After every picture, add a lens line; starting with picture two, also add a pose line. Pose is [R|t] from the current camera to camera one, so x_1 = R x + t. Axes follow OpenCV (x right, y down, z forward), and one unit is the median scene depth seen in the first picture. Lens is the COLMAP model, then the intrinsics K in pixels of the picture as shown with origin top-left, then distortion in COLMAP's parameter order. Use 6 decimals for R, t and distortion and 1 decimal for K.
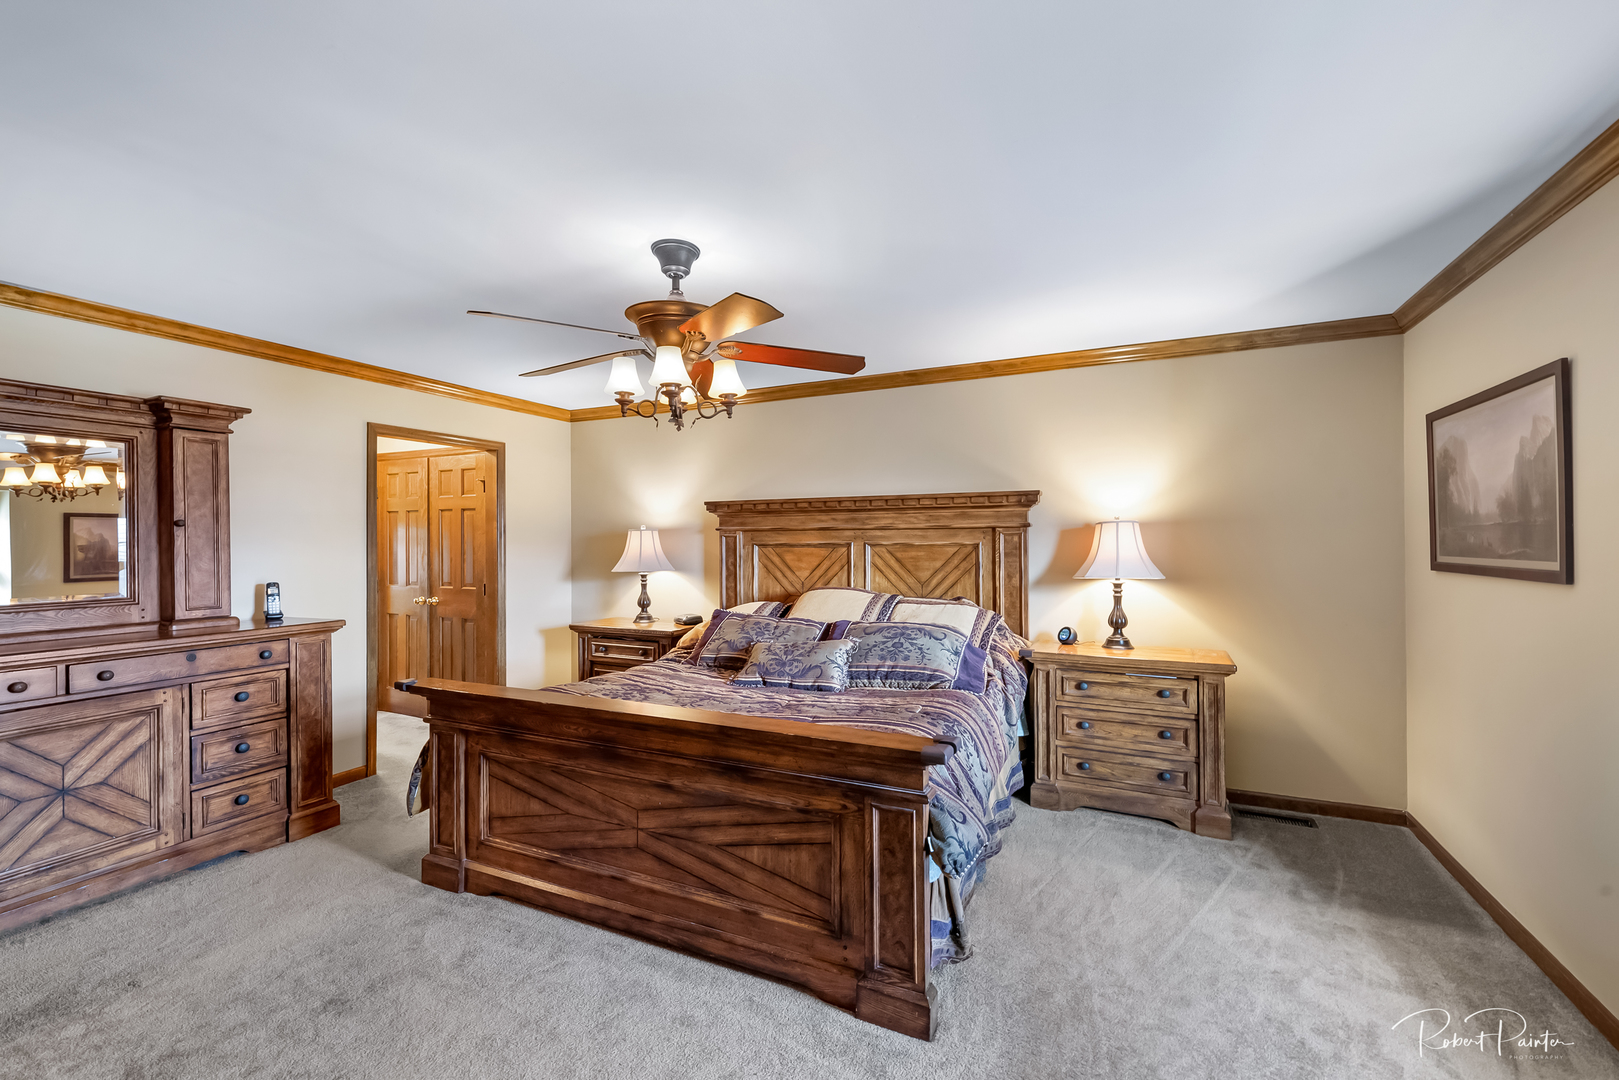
lens RADIAL K [[706.7, 0, 815.6], [0, 706.7, 537.4], [0, 0, 1]] dist [0.015905, 0.000149]
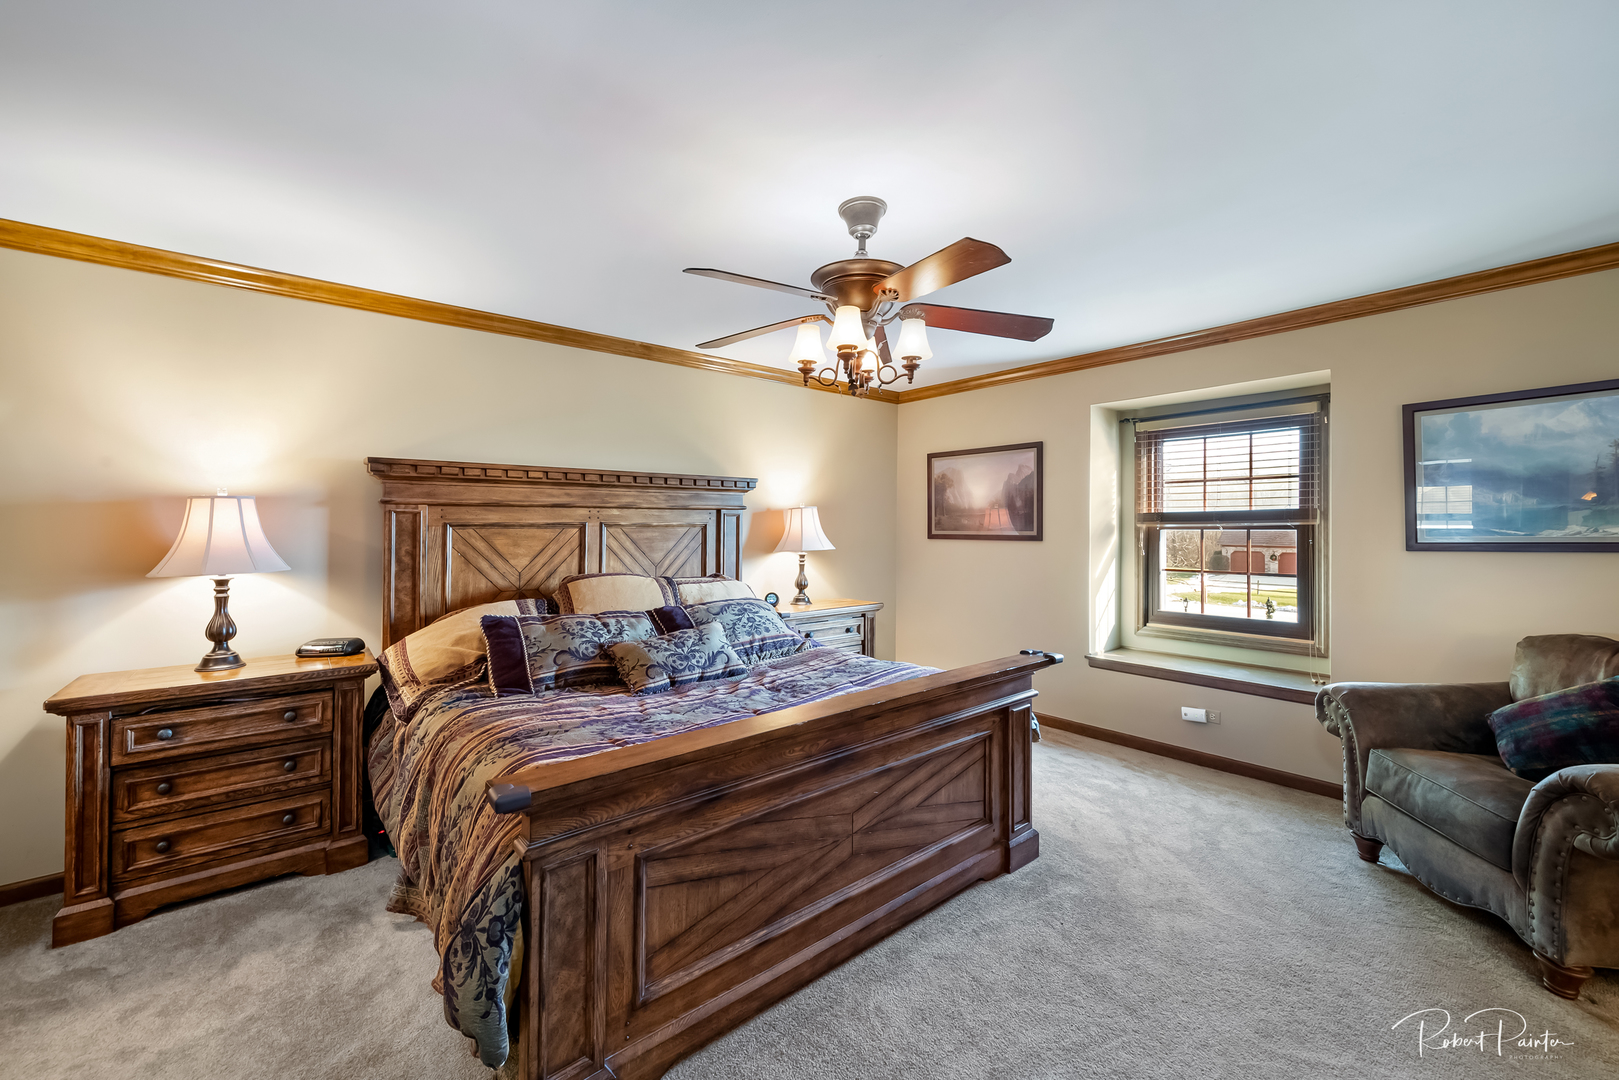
lens RADIAL K [[706.7, 0, 817.7], [0, 706.7, 530.6], [0, 0, 1]] dist [0.015905, 0.000149]
pose [[0.360379, -0.001299, 0.932805, -0.681999], [-0.001585, 0.999997, 0.002005, 0.015637], [-0.932805, -0.002201, 0.360376, 0.445215]]
